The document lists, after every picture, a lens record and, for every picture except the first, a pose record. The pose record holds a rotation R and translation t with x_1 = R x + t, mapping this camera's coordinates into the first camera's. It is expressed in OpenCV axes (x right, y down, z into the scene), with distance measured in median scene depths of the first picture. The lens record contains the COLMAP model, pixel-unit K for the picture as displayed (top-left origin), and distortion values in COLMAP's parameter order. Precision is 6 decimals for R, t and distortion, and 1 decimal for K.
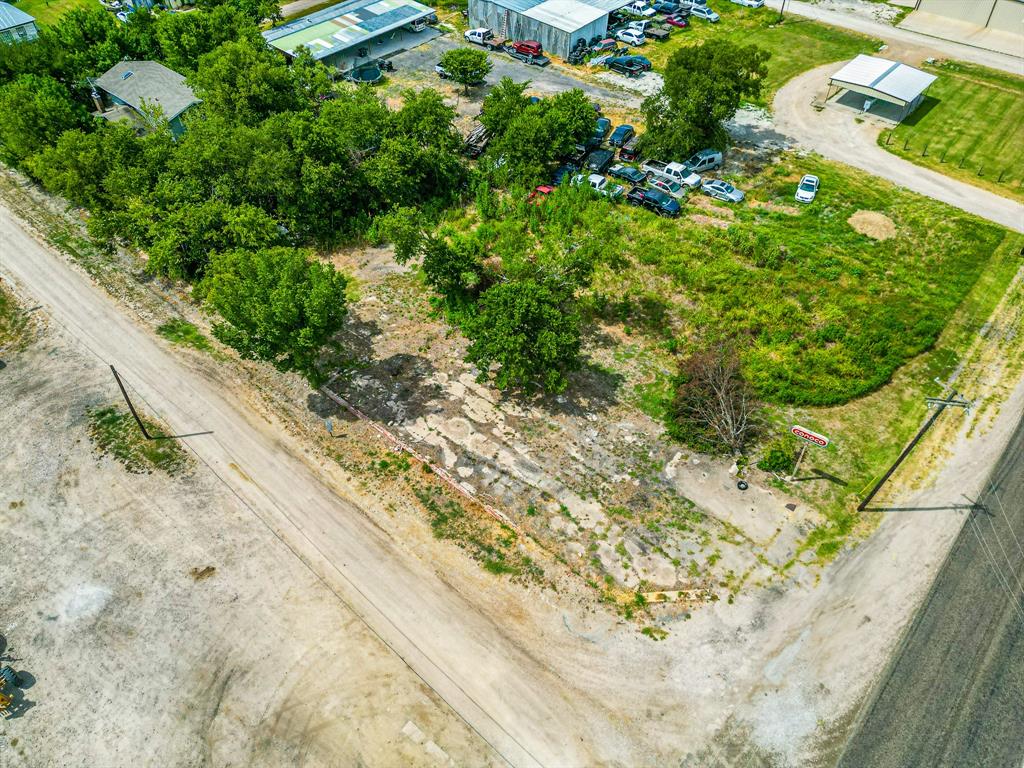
lens RADIAL K [[720.1, 0, 513.0], [0, 720.1, 380.0], [0, 0, 1]] dist [0.074980, -0.077594]
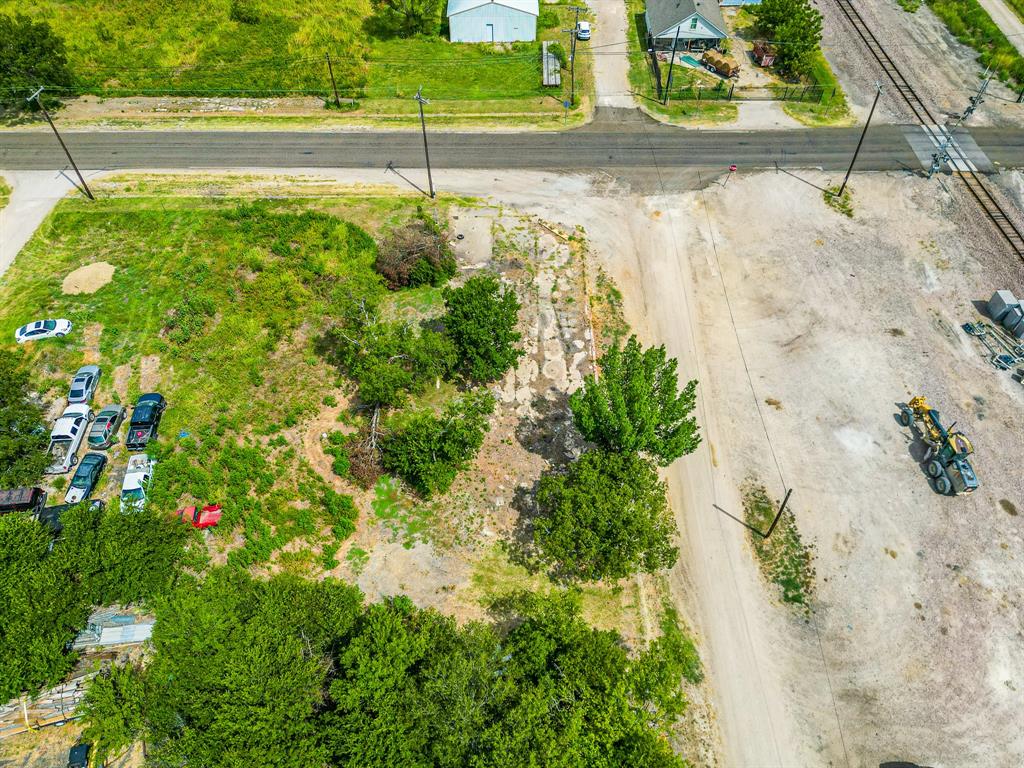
lens RADIAL K [[724.4, 0, 513.4], [0, 724.4, 379.2], [0, 0, 1]] dist [0.078787, -0.083656]
pose [[-0.662167, -0.577946, 0.476983, -0.637006], [0.542779, 0.068941, 0.837041, -1.013089], [-0.516649, 0.813158, 0.268047, 0.736082]]
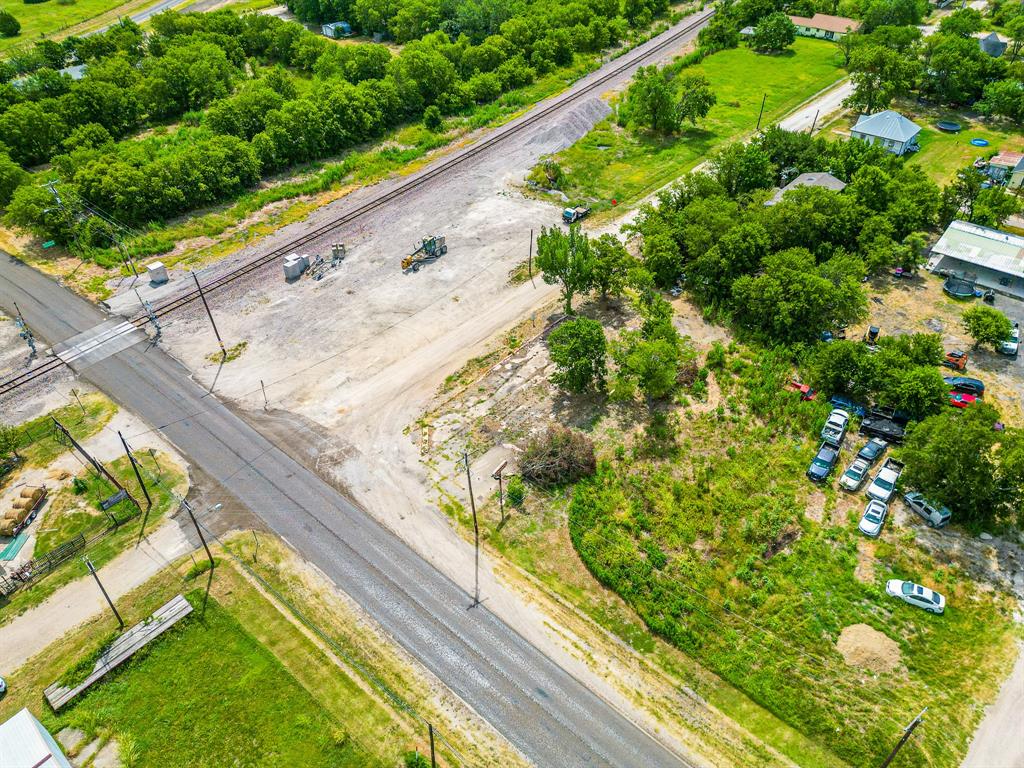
lens RADIAL K [[720.1, 0, 513.0], [0, 720.1, 380.0], [0, 0, 1]] dist [0.074980, -0.077594]
pose [[0.004189, 0.637744, -0.770237, 1.304099], [-0.710081, 0.544236, 0.446757, -0.647423], [0.704108, 0.545059, 0.455130, 0.199346]]
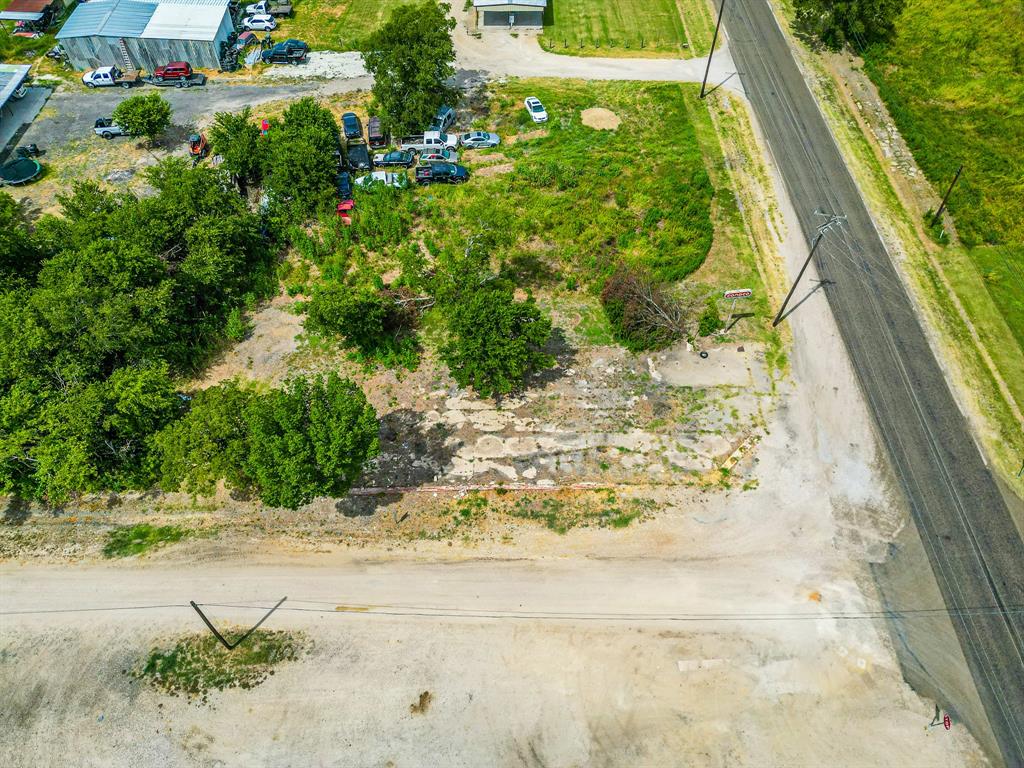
lens RADIAL K [[724.4, 0, 513.4], [0, 724.4, 379.2], [0, 0, 1]] dist [0.078787, -0.083656]
pose [[0.748567, -0.517655, 0.414344, -0.449744], [0.477595, 0.854420, 0.204619, -0.221564], [-0.459946, 0.044717, 0.886820, 0.036883]]
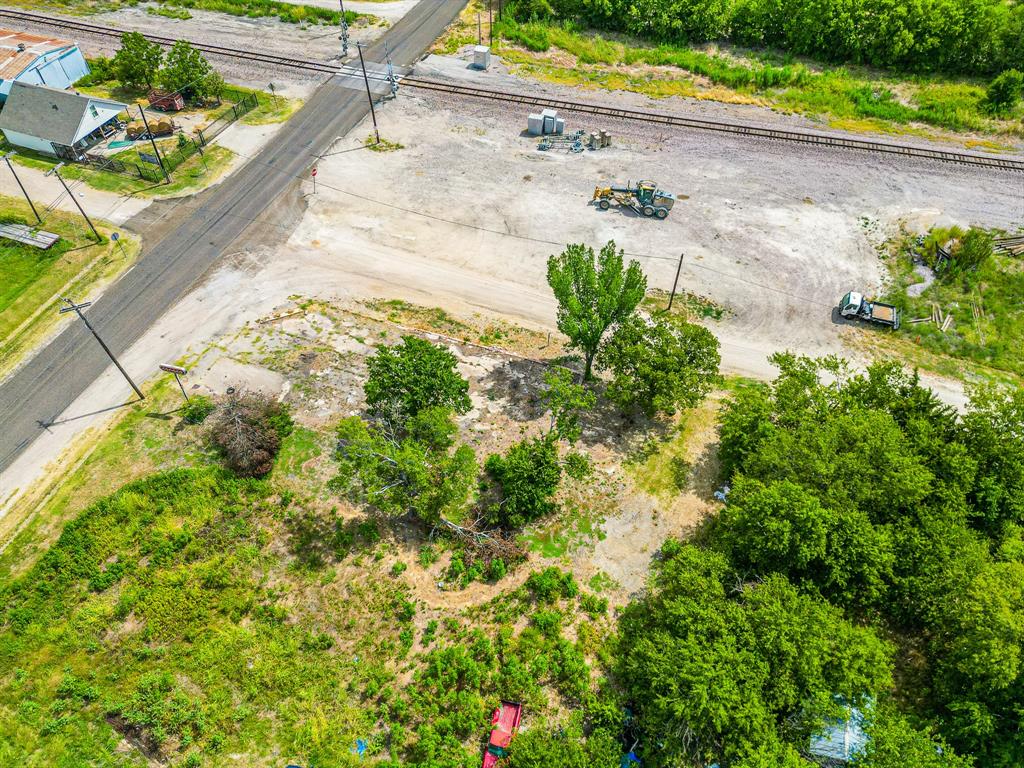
lens RADIAL K [[720.1, 0, 513.0], [0, 720.1, 380.0], [0, 0, 1]] dist [0.074980, -0.077594]
pose [[-0.934012, 0.273424, -0.229914, 0.129787], [-0.254364, -0.057113, 0.965421, -1.190843], [0.250838, 0.960197, 0.122894, 0.901370]]
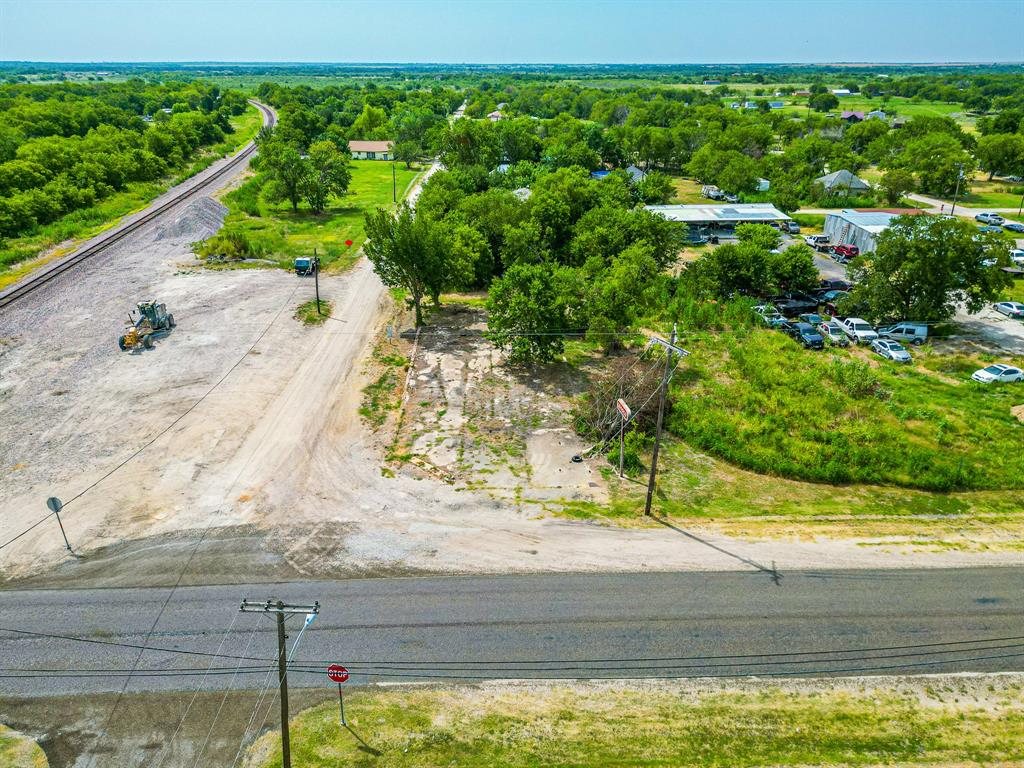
lens RADIAL K [[729.4, 0, 513.4], [0, 729.4, 383.6], [0, 0, 1]] dist [0.078711, -0.081745]
pose [[0.687878, 0.287654, -0.666392, 0.851292], [-0.525940, 0.830268, -0.184506, 0.276396], [0.500210, 0.477400, 0.722412, 0.171705]]
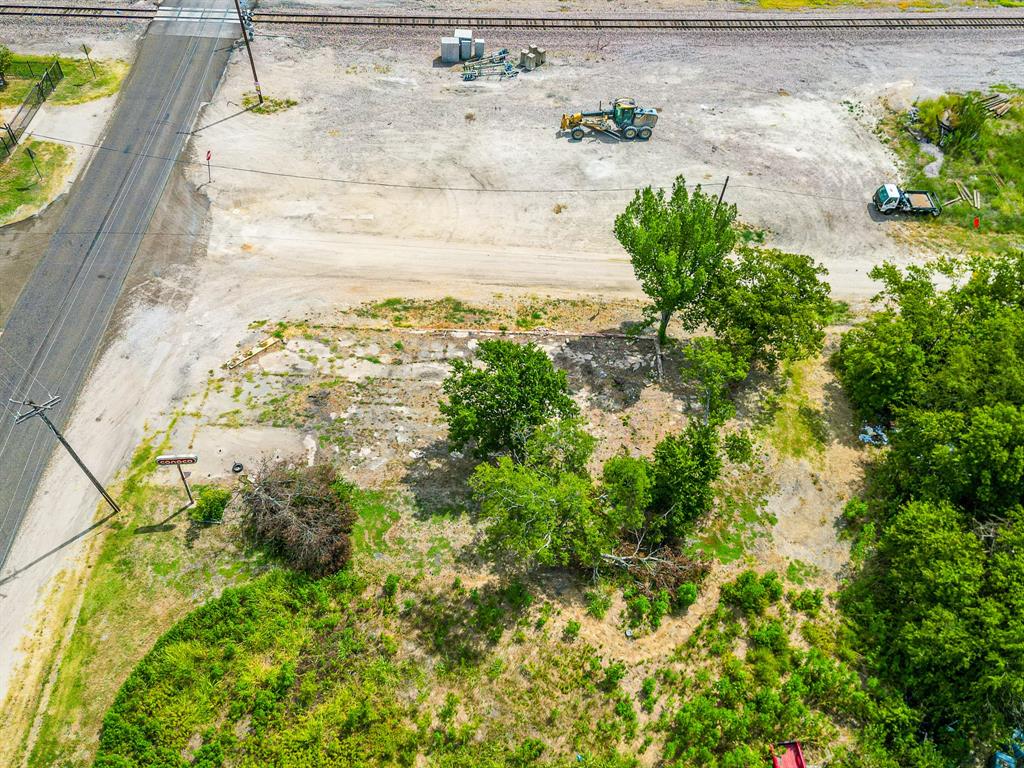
lens RADIAL K [[865.3, 0, 511.0], [0, 865.3, 345.0], [0, 0, 1]] dist [0.075236, -0.083108]
pose [[-0.757551, 0.472539, -0.450359, 0.462208], [-0.501028, 0.021337, 0.865168, -0.992057], [0.418435, 0.881051, 0.220591, 0.715607]]
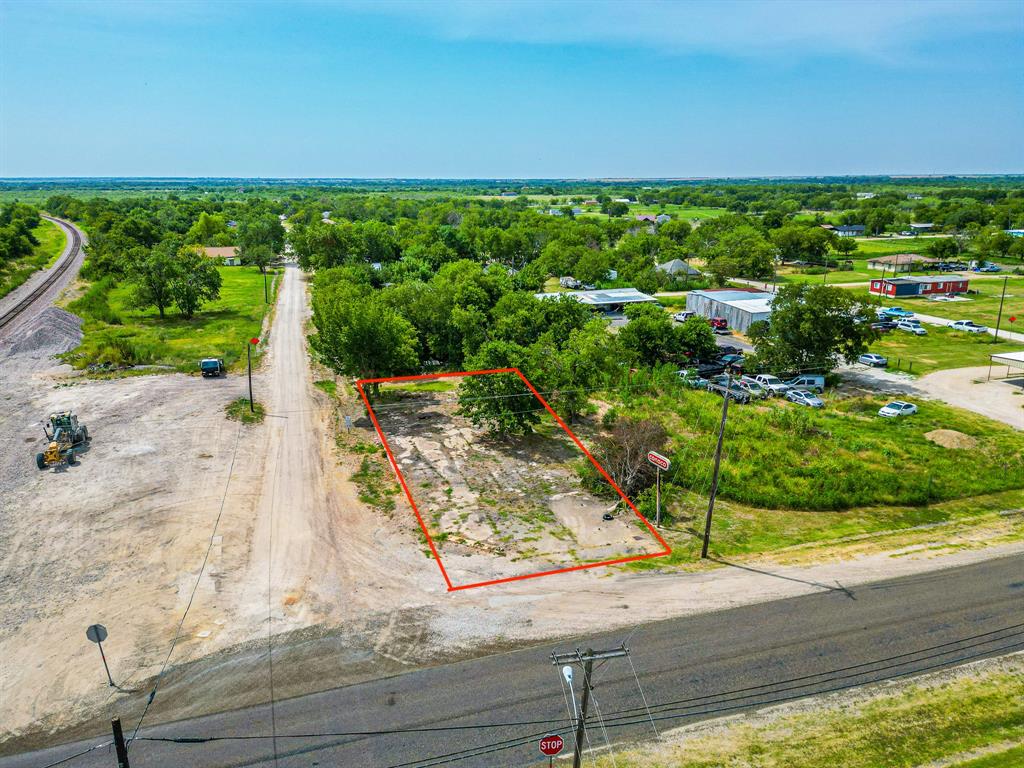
lens RADIAL K [[724.4, 0, 513.4], [0, 724.4, 379.2], [0, 0, 1]] dist [0.078787, -0.083656]
pose [[0.852763, 0.133783, -0.504874, 0.658120], [-0.374914, 0.829798, -0.413370, 0.434315], [0.363642, 0.541791, 0.757778, 0.069436]]
